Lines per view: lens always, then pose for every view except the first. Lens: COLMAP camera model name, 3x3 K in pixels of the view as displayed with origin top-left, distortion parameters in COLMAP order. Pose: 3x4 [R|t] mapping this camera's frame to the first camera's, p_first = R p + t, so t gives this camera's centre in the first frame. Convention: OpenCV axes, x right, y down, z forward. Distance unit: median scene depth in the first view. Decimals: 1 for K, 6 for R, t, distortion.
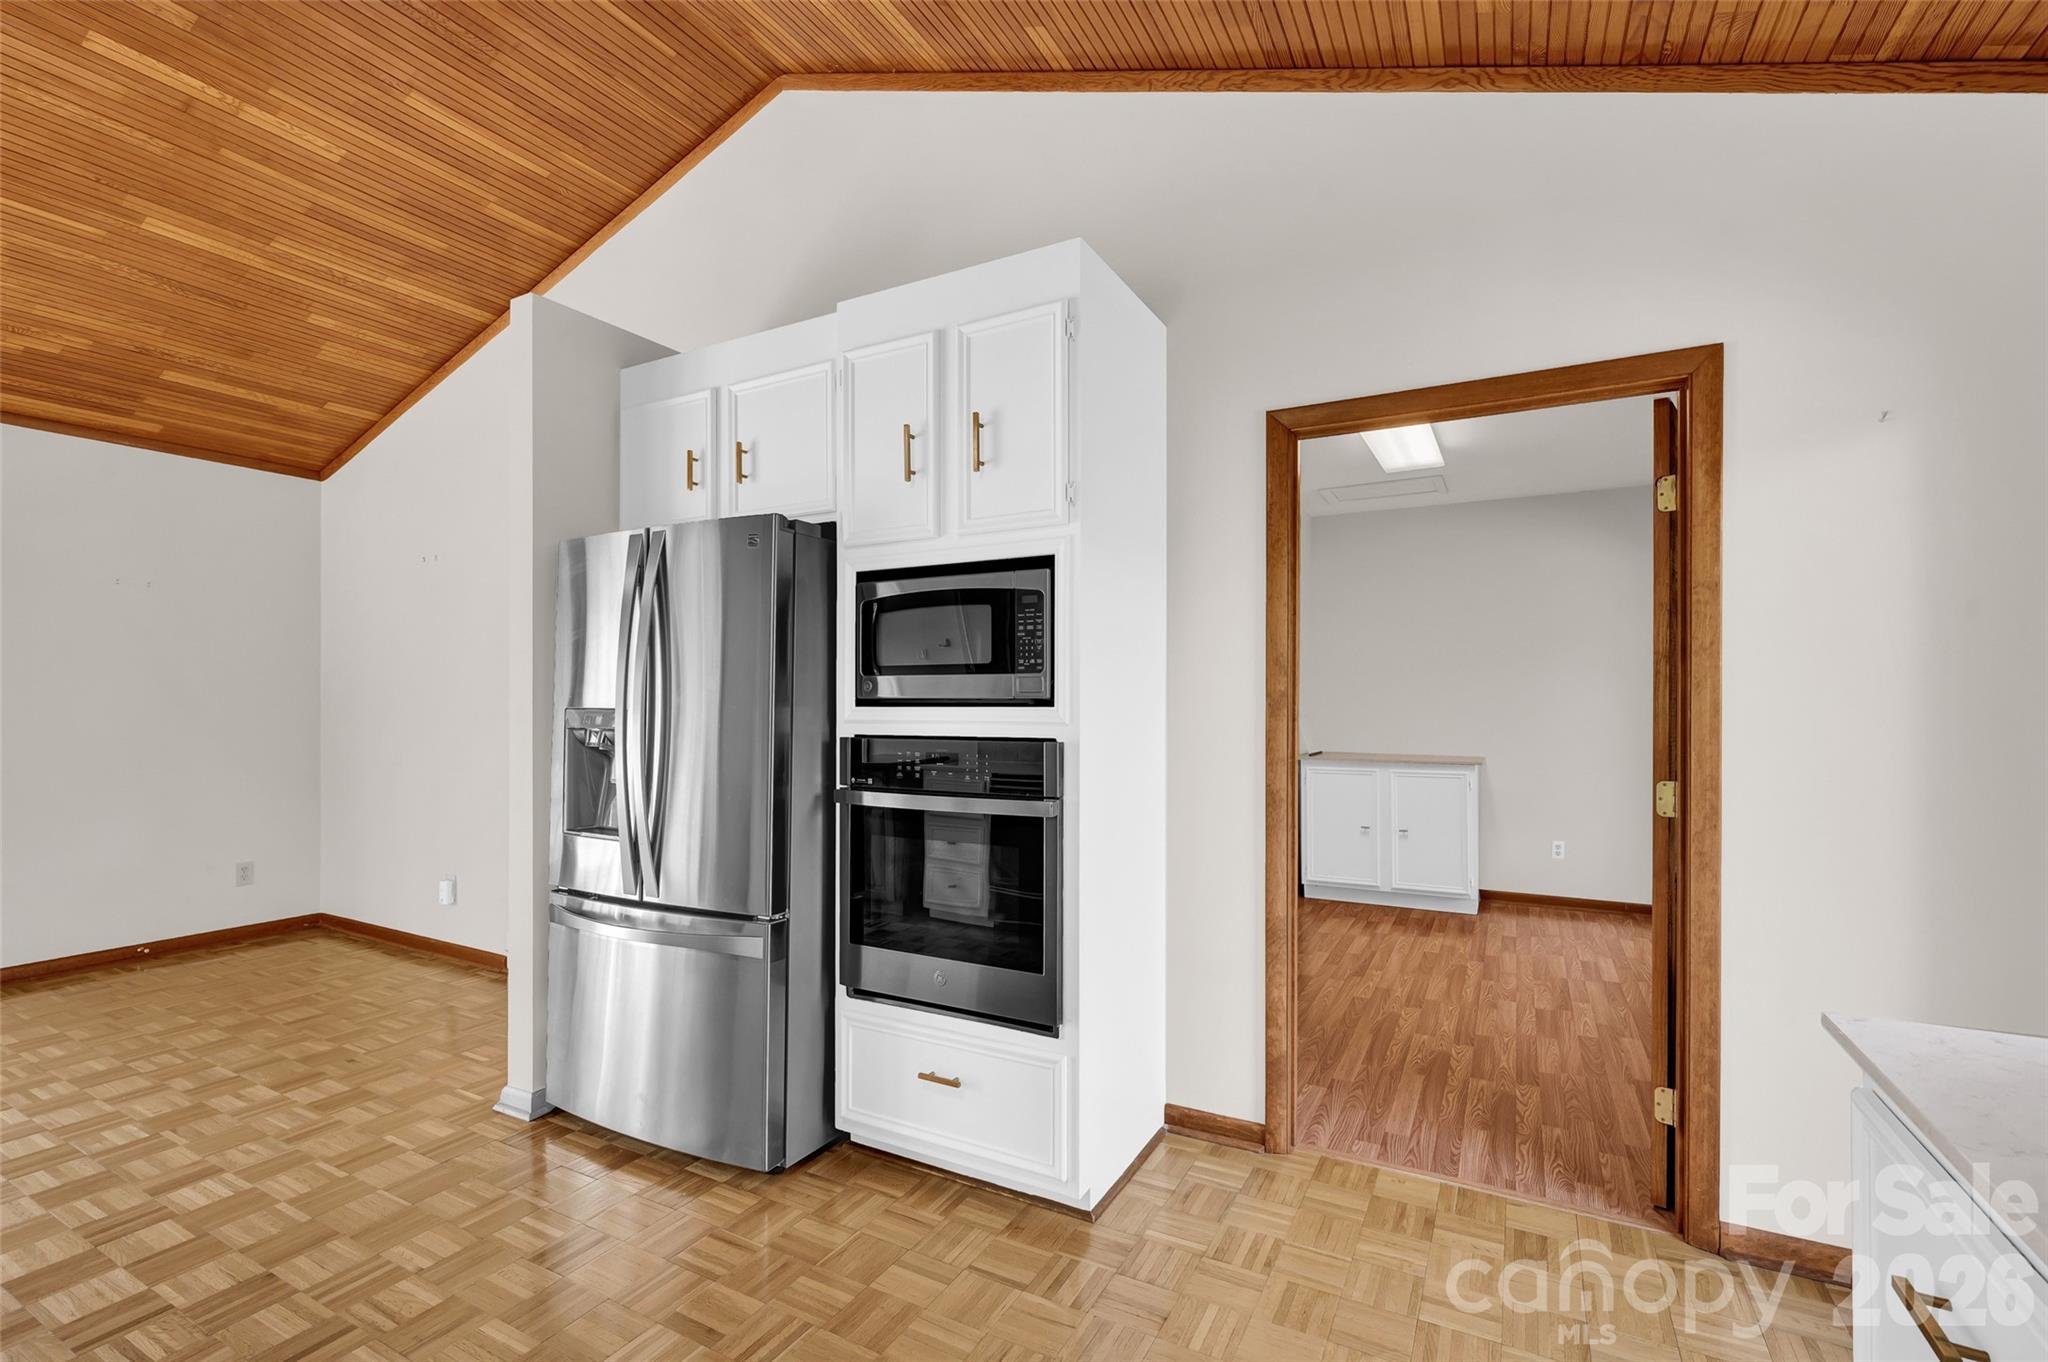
lens RADIAL K [[905.6, 0, 1028.4], [0, 905.6, 697.3], [0, 0, 1]] dist [0.001003, 0.000135]
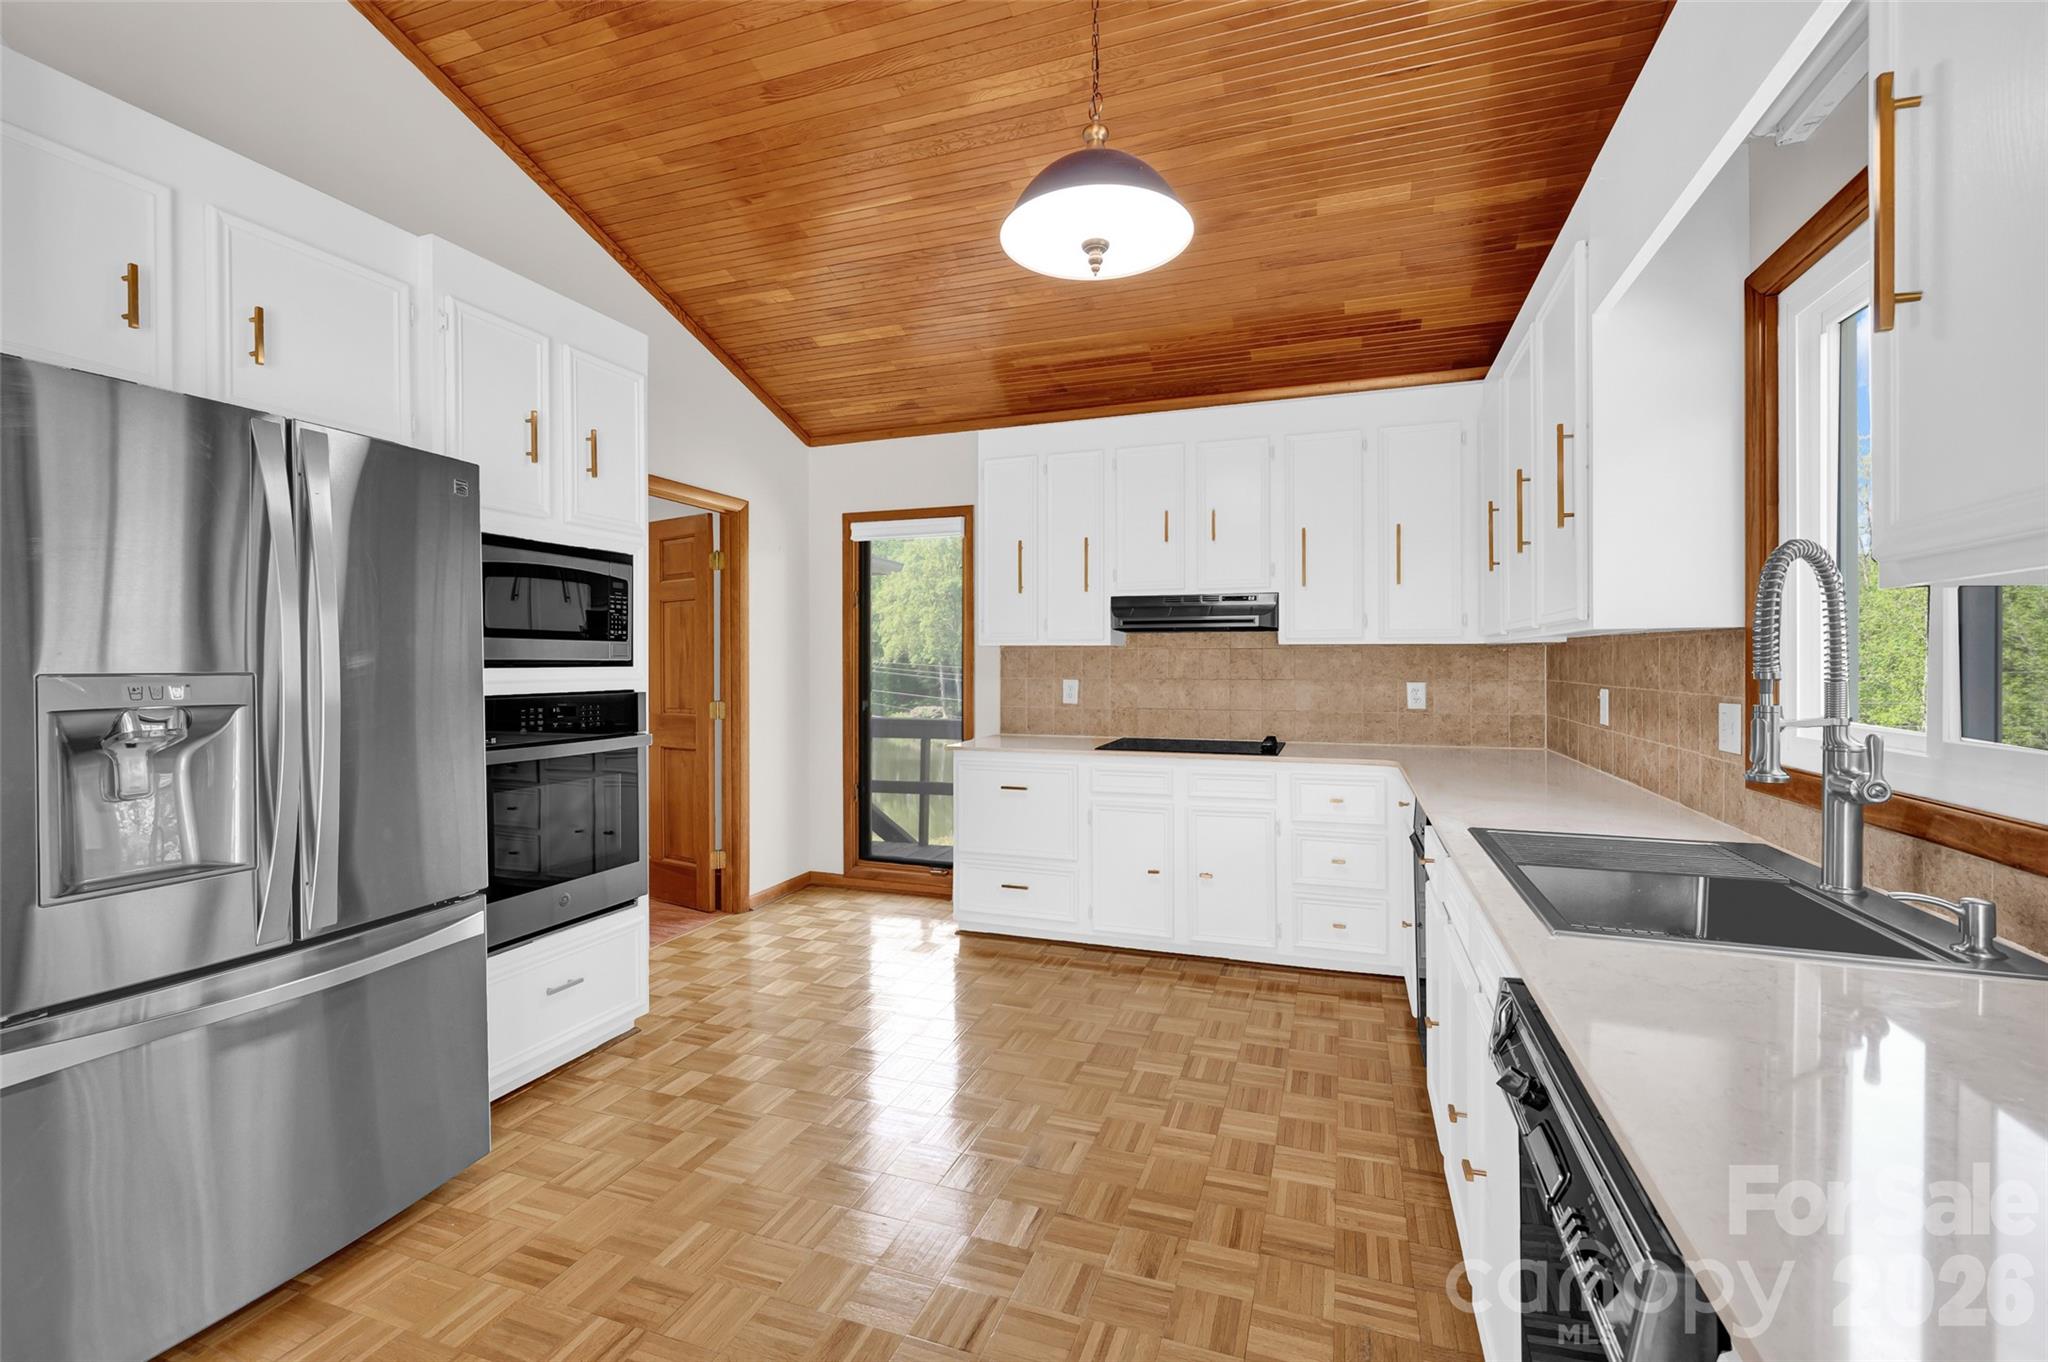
lens RADIAL K [[882.1, 0, 1027.3], [0, 882.1, 662.7], [0, 0, 1]] dist [-0.000733, -0.000318]
pose [[-0.160067, 0.000728, 0.987106, -0.704681], [-0.003053, 0.999995, -0.001232, 0.002247], [-0.987101, -0.003211, -0.160064, 0.317854]]
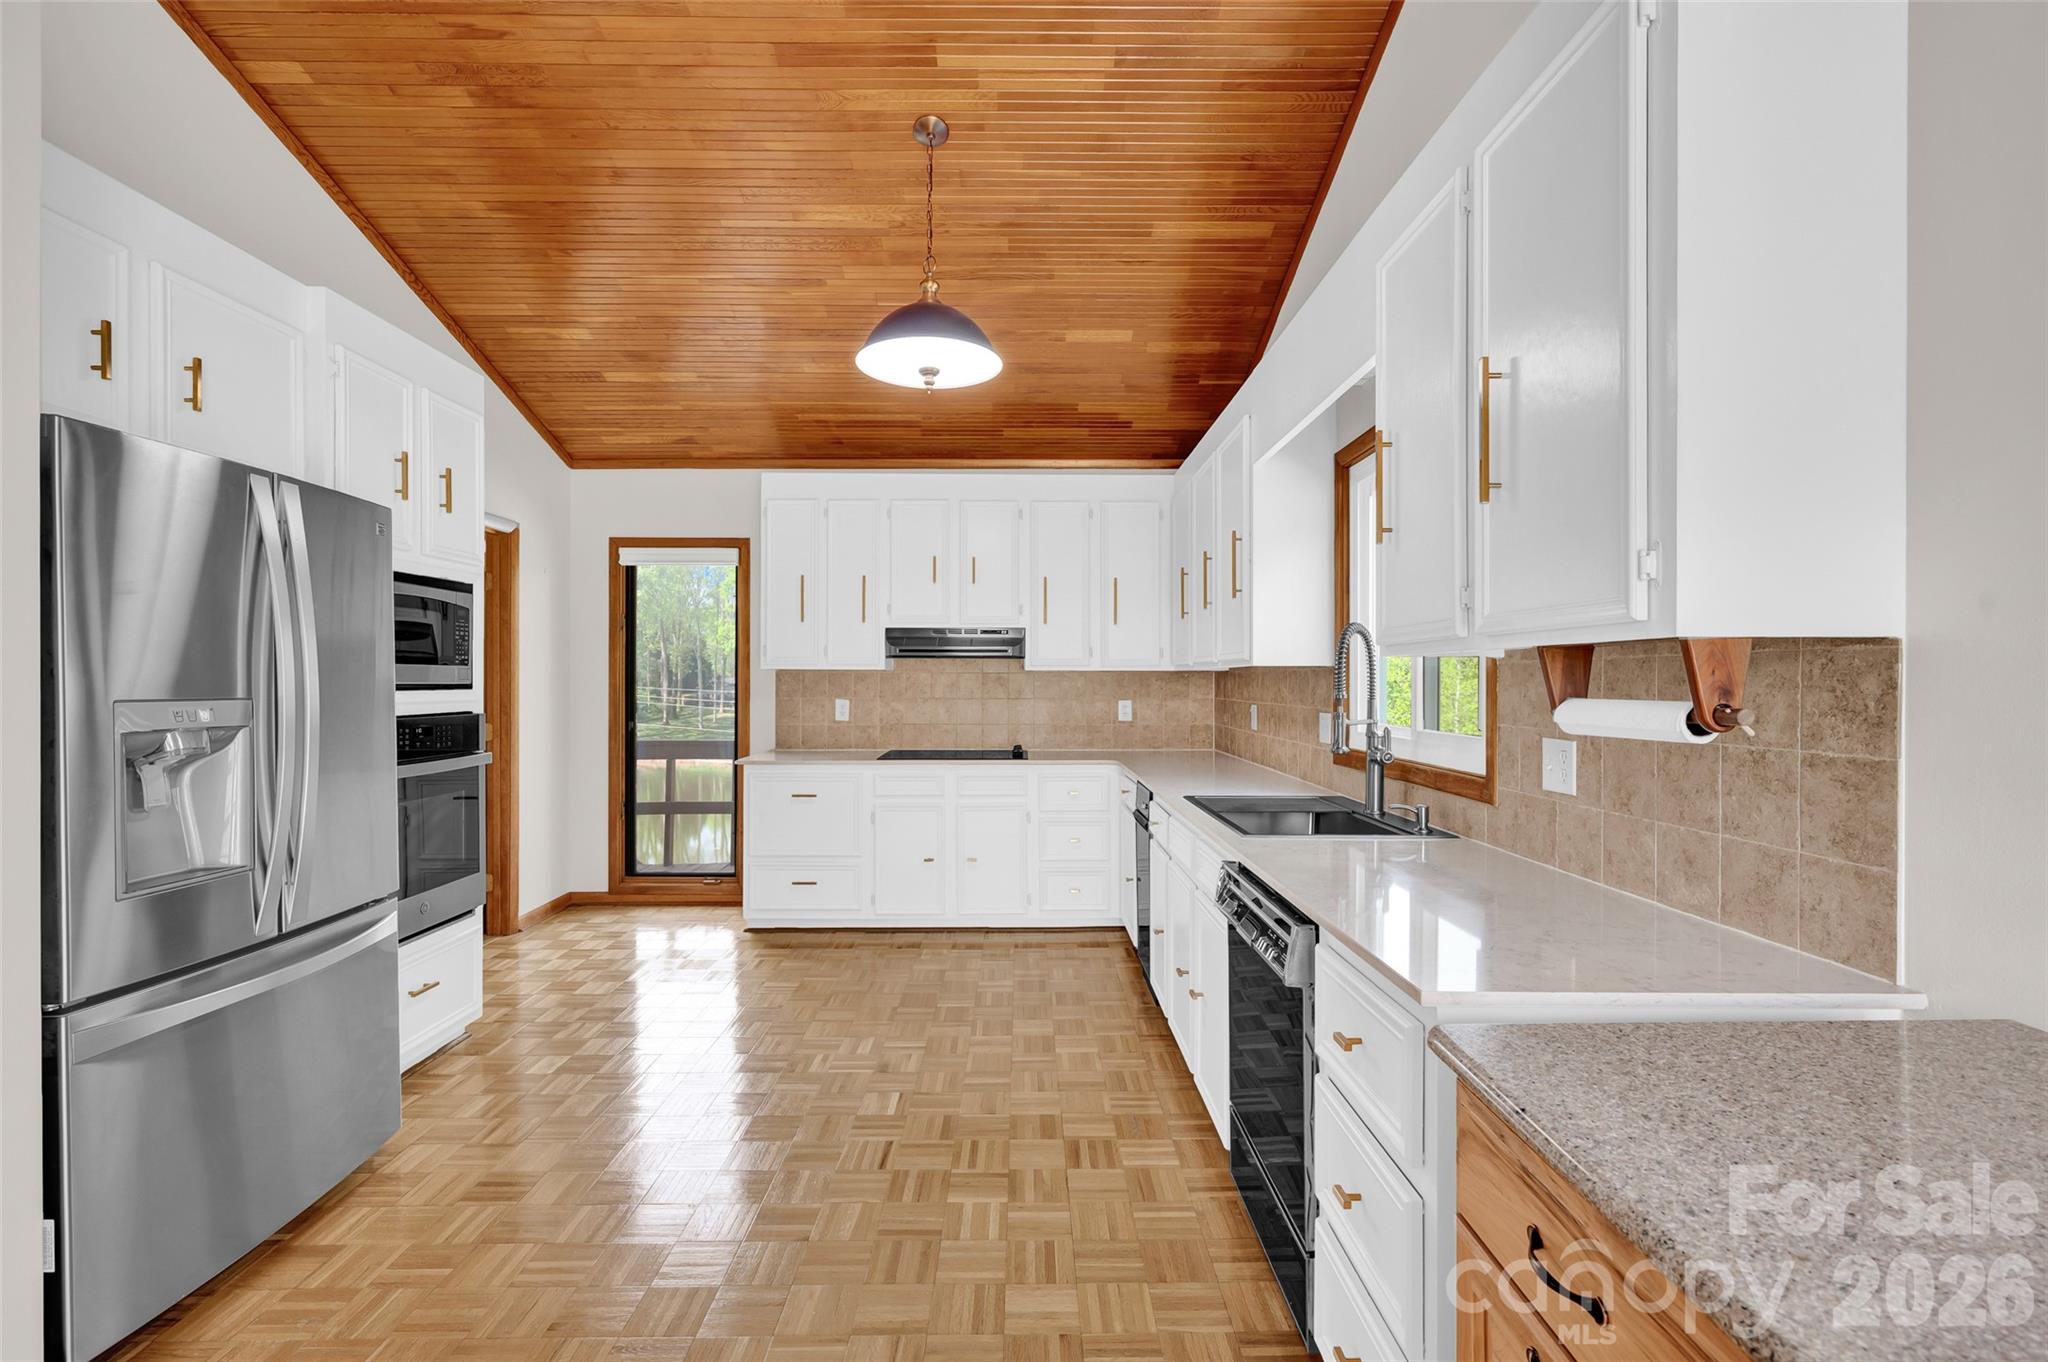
lens RADIAL K [[911.4, 0, 1024.0], [0, 911.4, 681.0], [0, 0, 1]] dist [0.000693, 0.000077]
pose [[-0.486388, -0.000210, 0.873743, -0.856289], [-0.004733, 0.999986, -0.002395, -0.001851], [-0.873730, -0.005300, -0.486382, 0.477575]]
